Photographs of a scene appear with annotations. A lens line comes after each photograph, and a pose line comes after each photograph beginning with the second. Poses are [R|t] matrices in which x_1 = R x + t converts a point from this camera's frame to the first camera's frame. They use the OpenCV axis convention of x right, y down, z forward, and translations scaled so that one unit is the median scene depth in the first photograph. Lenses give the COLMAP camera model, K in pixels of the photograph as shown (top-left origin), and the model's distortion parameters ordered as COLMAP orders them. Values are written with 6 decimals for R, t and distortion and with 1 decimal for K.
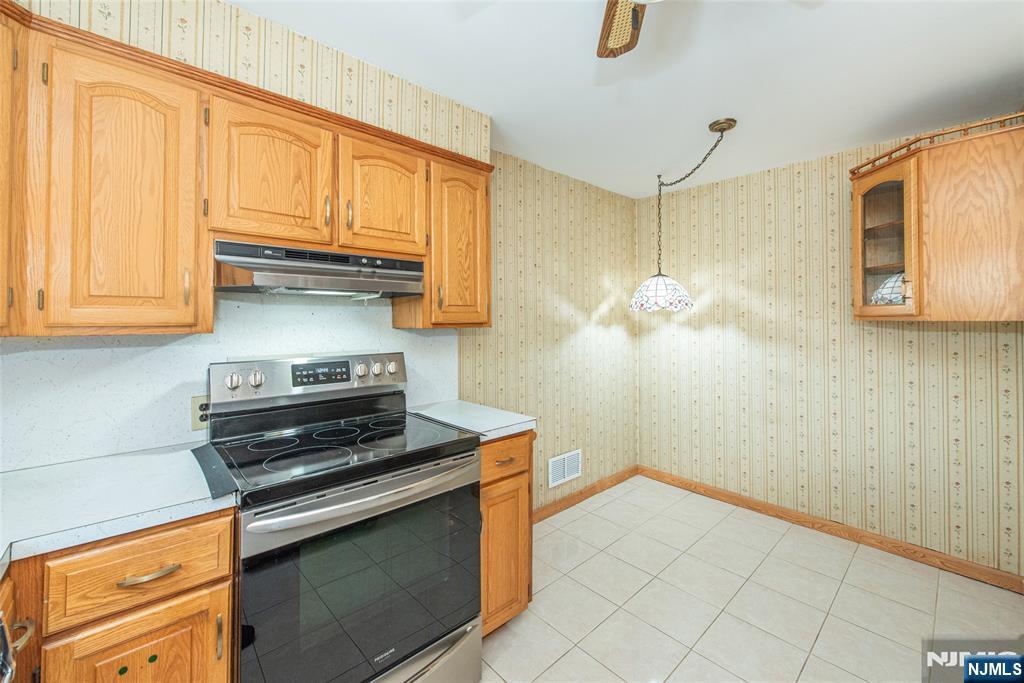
lens RADIAL K [[420.3, 0, 517.2], [0, 420.3, 315.2], [0, 0, 1]] dist [-0.000907, -0.000266]
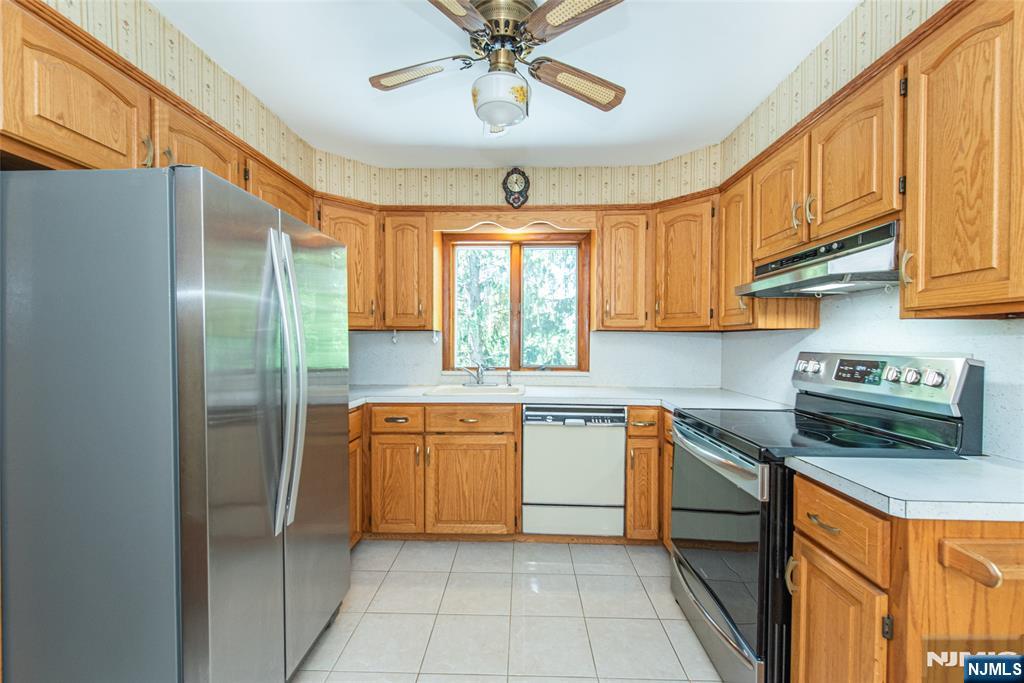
lens RADIAL K [[420.3, 0, 510.1], [0, 420.3, 344.1], [0, 0, 1]] dist [-0.000907, -0.000266]
pose [[-0.700105, 0.003797, -0.714029, 0.723350], [0.007198, 0.999973, -0.001740, 0.071626], [0.714003, -0.006358, -0.700113, 1.064195]]
